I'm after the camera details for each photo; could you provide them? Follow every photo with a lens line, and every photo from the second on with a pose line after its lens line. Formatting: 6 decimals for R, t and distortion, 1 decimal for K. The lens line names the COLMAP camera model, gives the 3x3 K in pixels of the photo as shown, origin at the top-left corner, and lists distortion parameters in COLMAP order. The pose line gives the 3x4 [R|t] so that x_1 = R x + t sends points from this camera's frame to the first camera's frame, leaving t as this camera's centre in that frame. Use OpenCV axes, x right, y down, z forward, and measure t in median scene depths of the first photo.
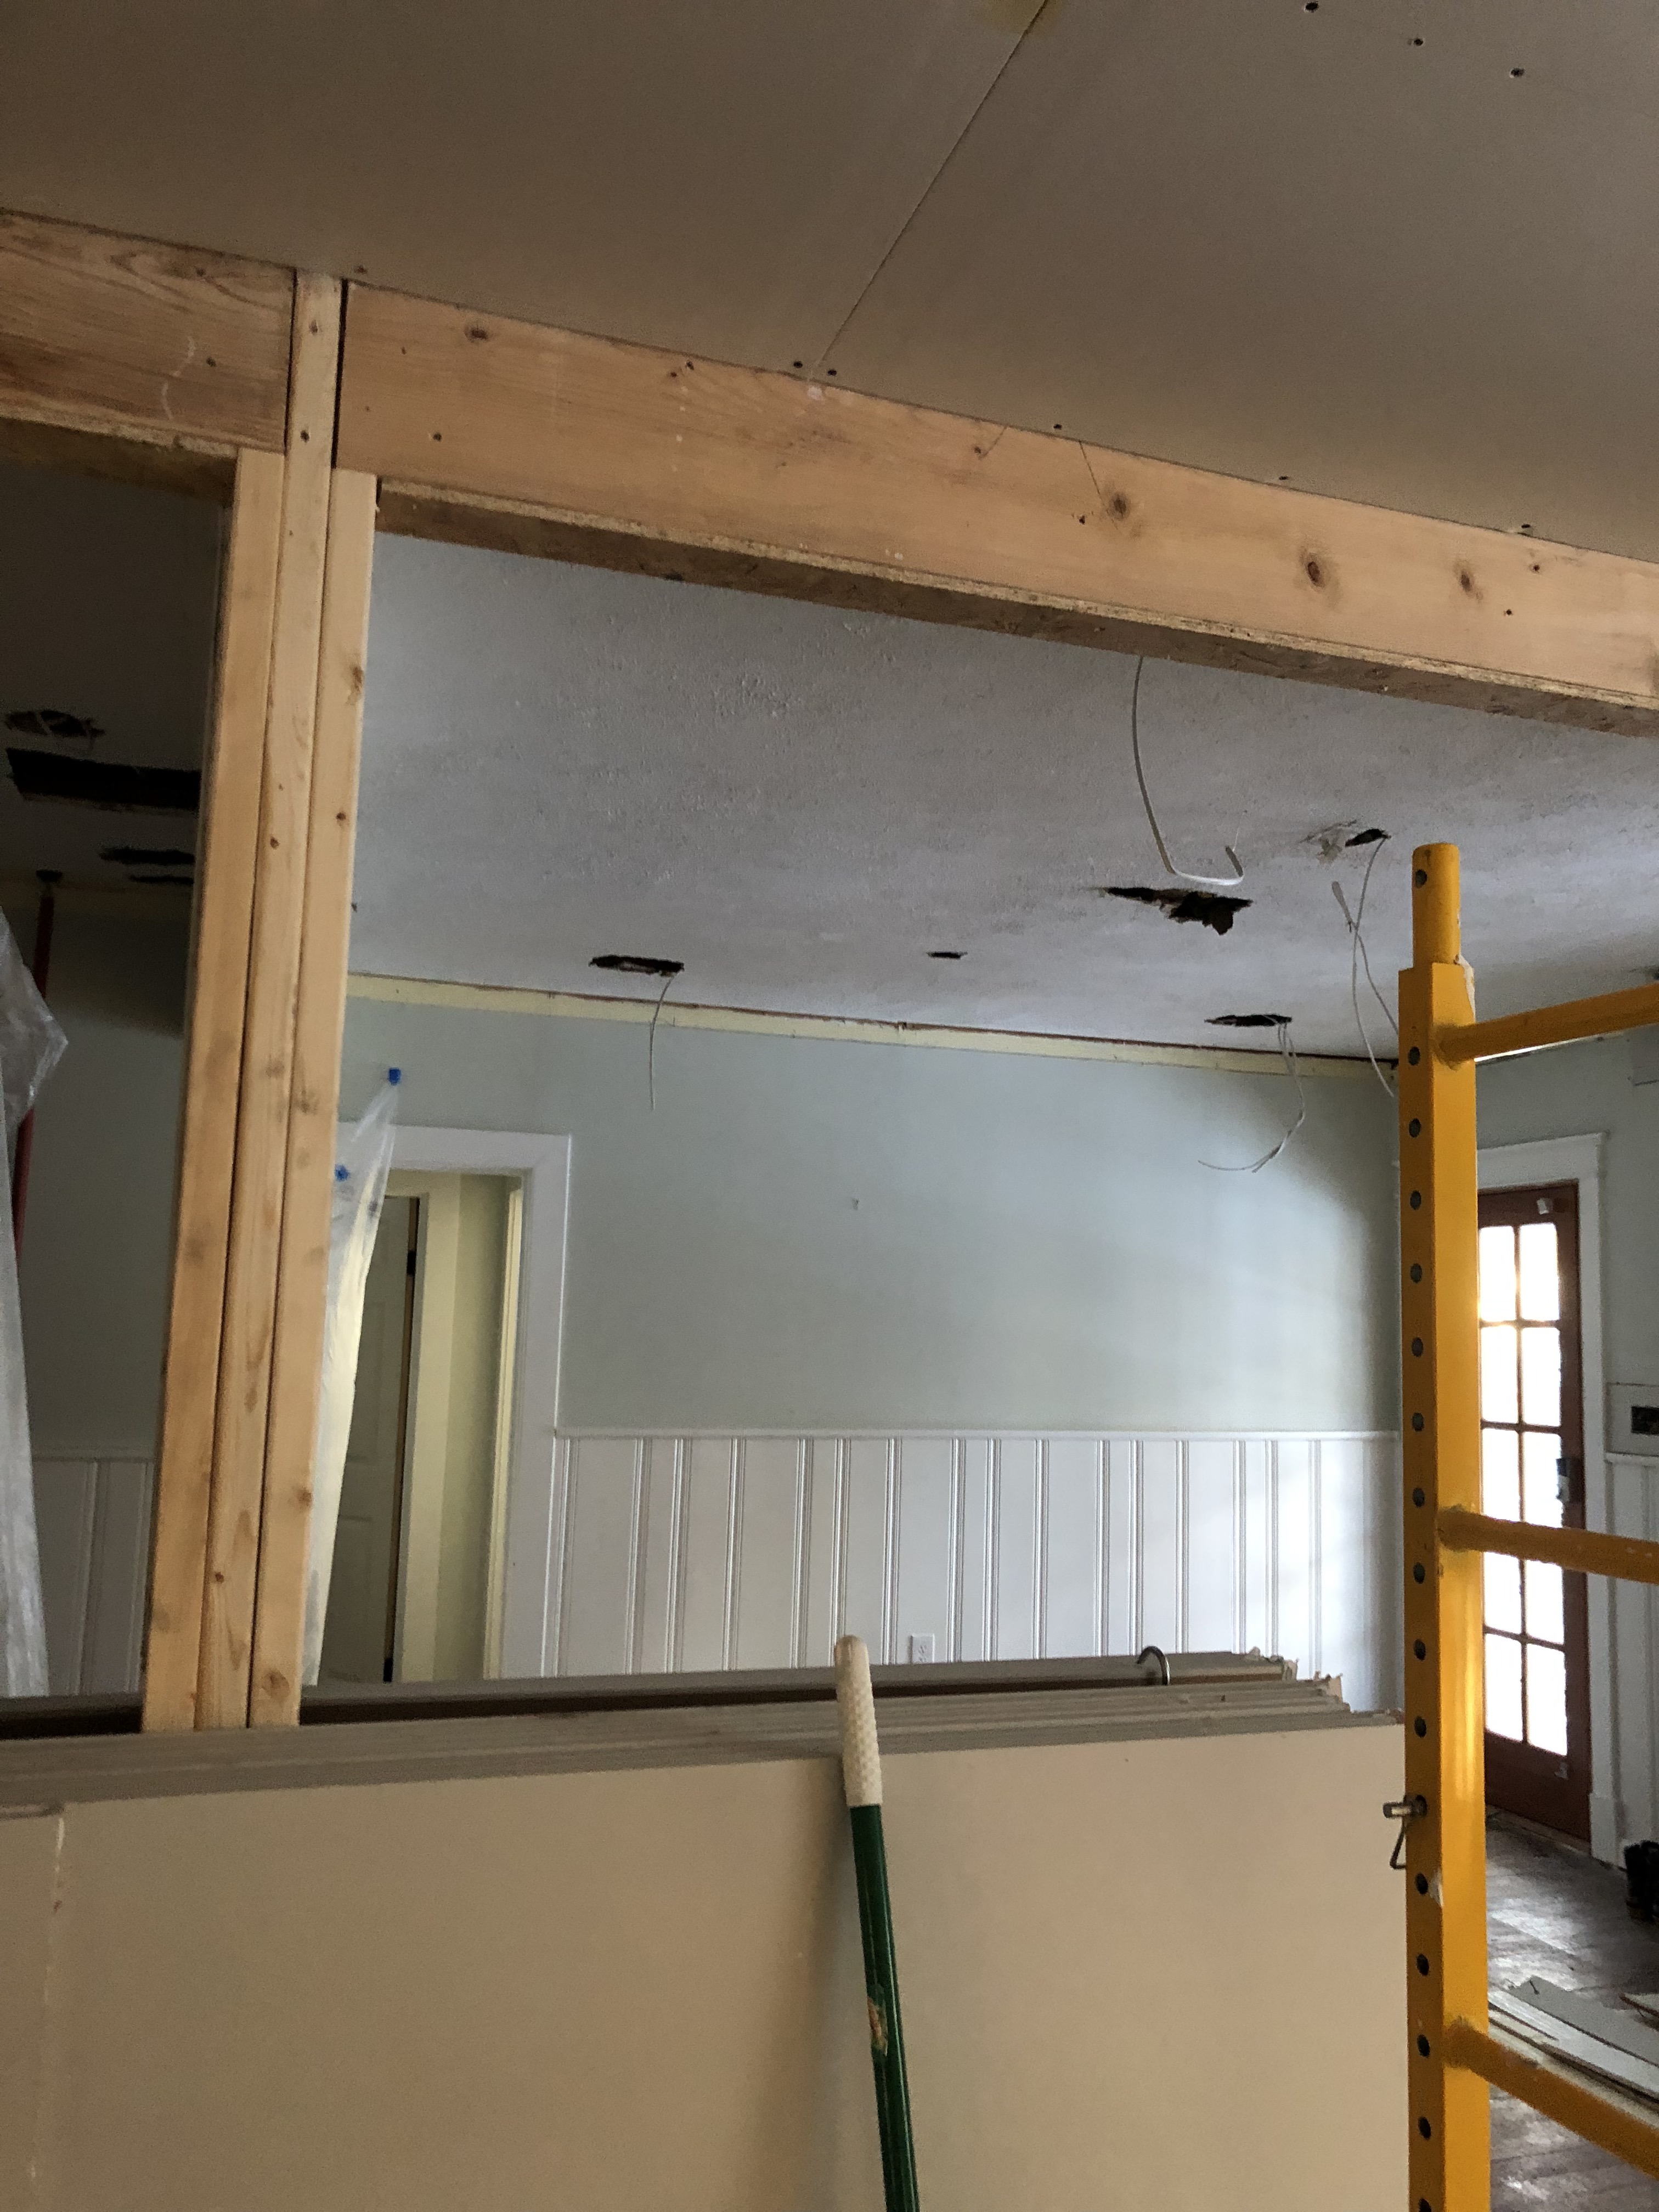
lens RADIAL K [[1759.0, 0, 832.6], [0, 1759.0, 1184.1], [0, 0, 1]] dist [0.000413, -0.048479]
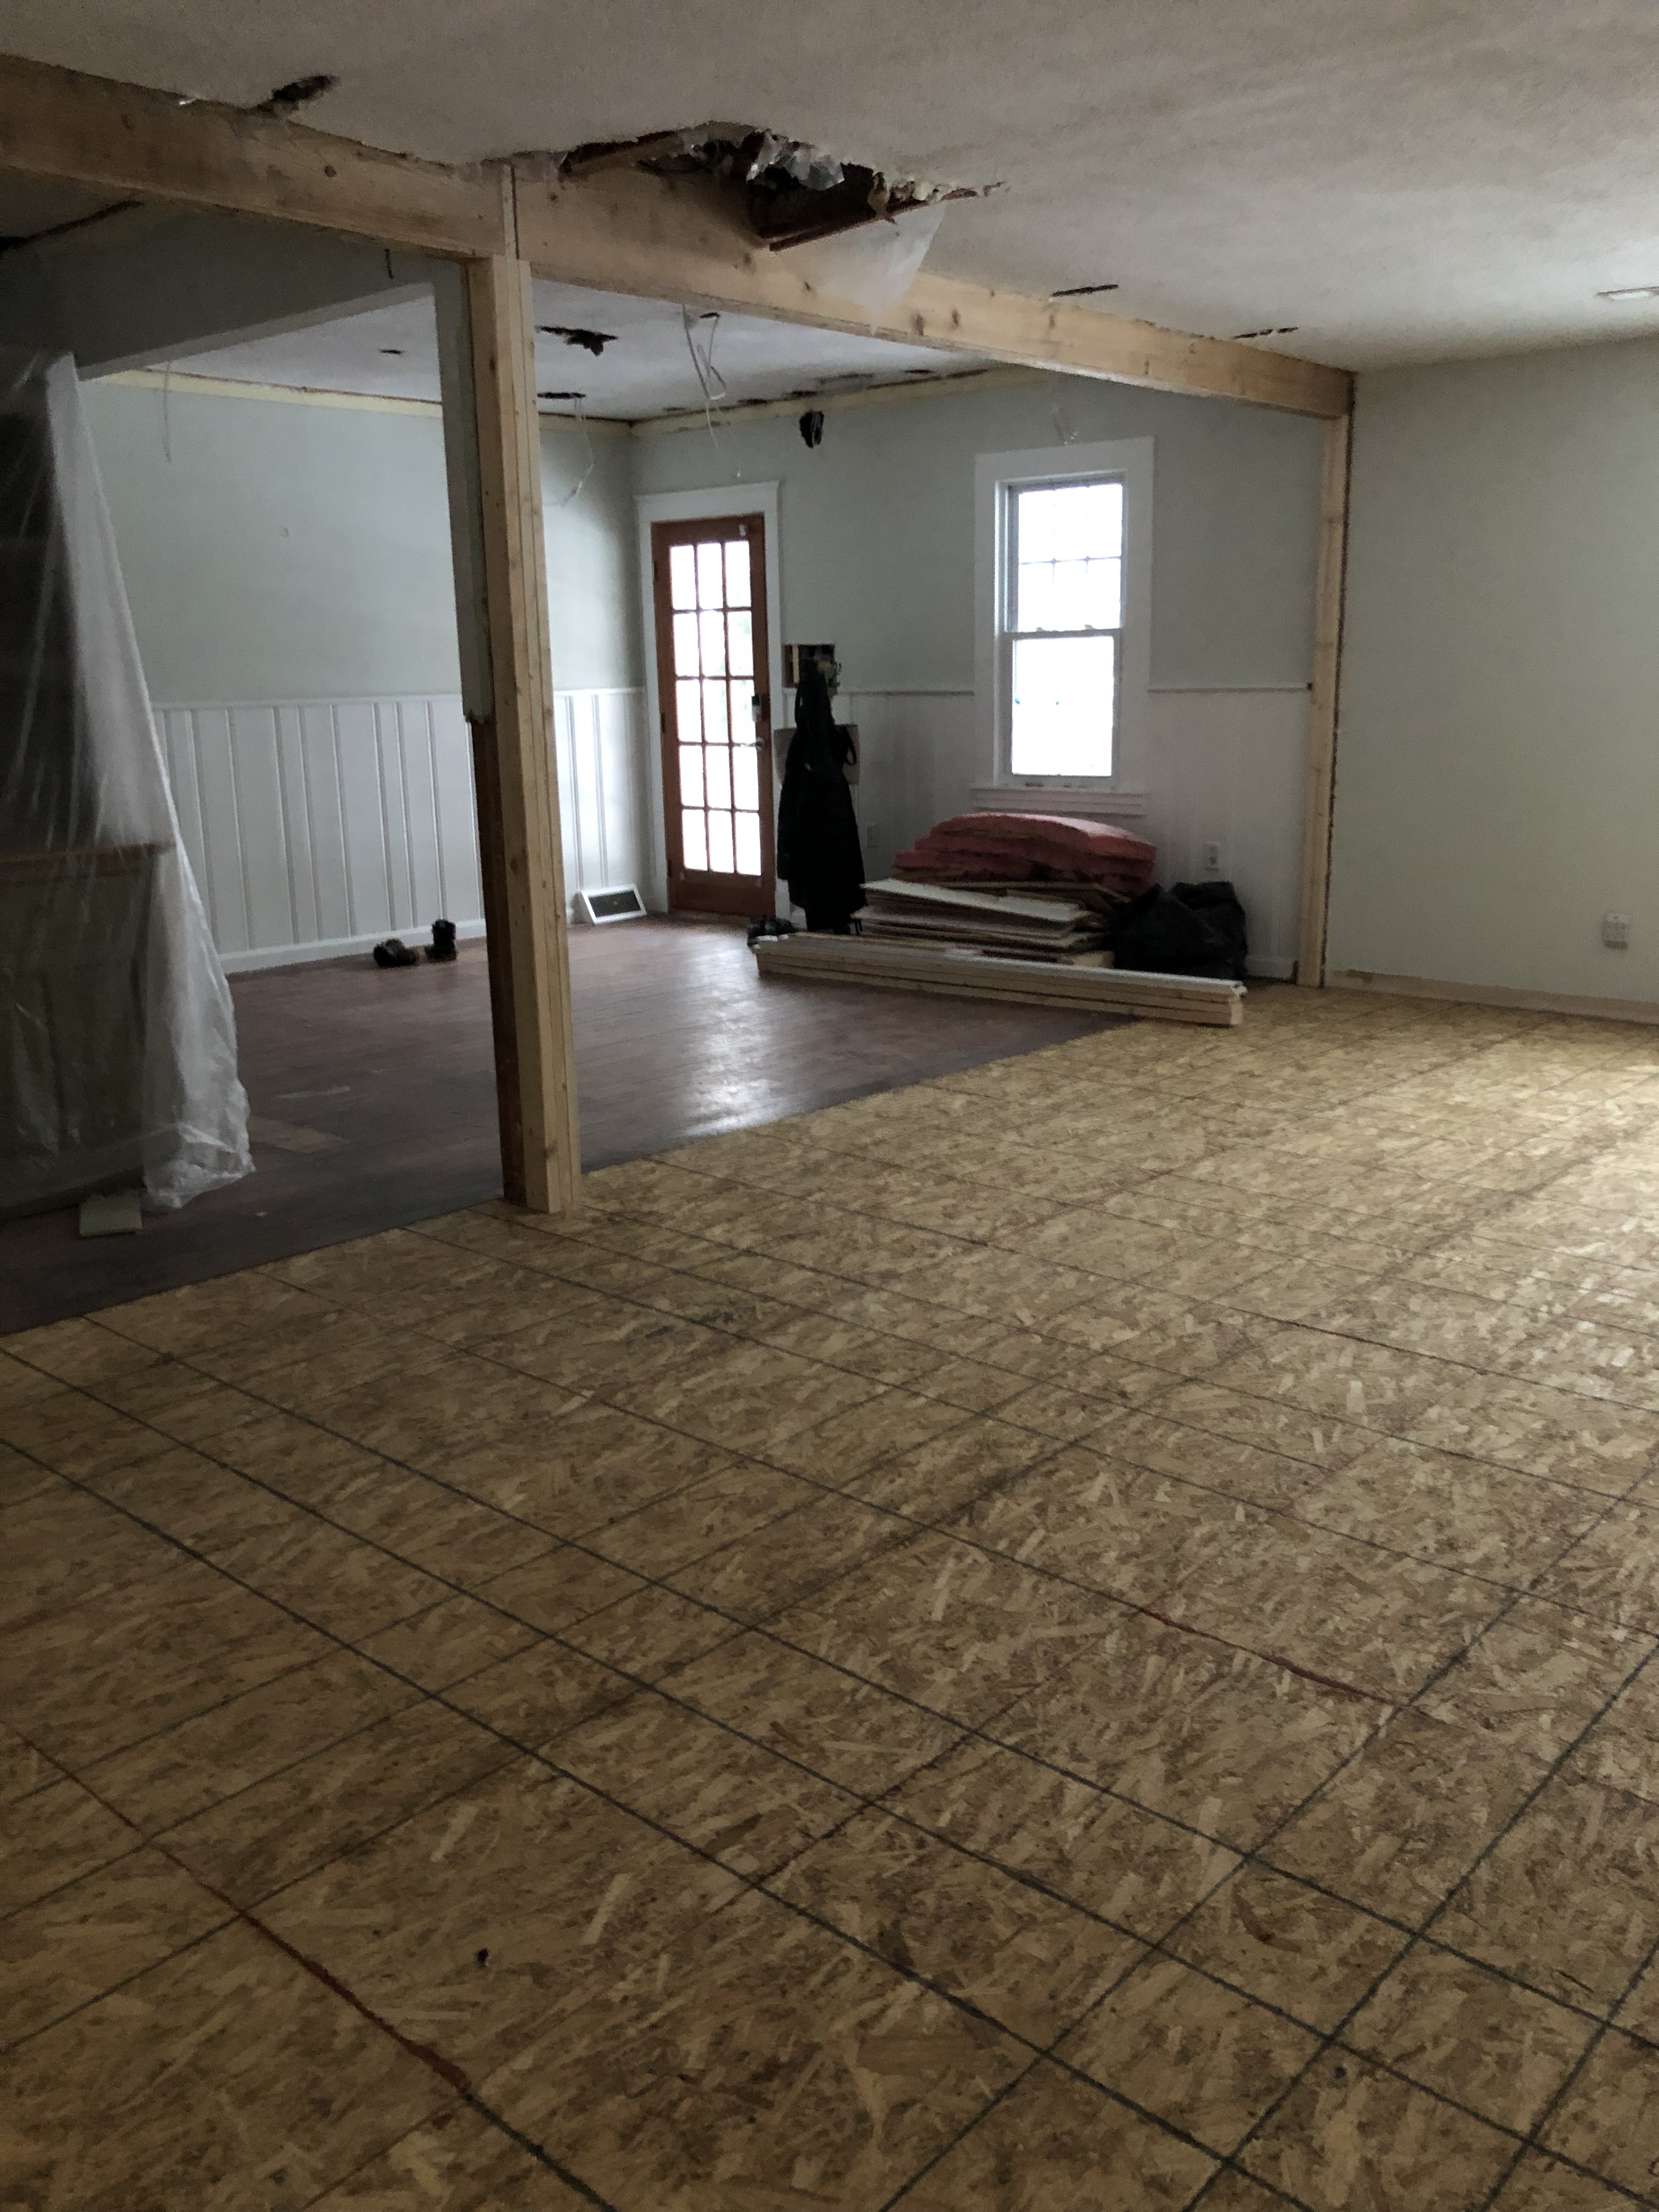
lens RADIAL K [[1759.0, 0, 832.6], [0, 1759.0, 1184.1], [0, 0, 1]] dist [0.000413, -0.048479]
pose [[0.872399, -0.173809, 0.456849, -0.344511], [-0.002250, 0.933206, 0.359336, -0.006015], [-0.488790, -0.314512, 0.813737, -0.504430]]
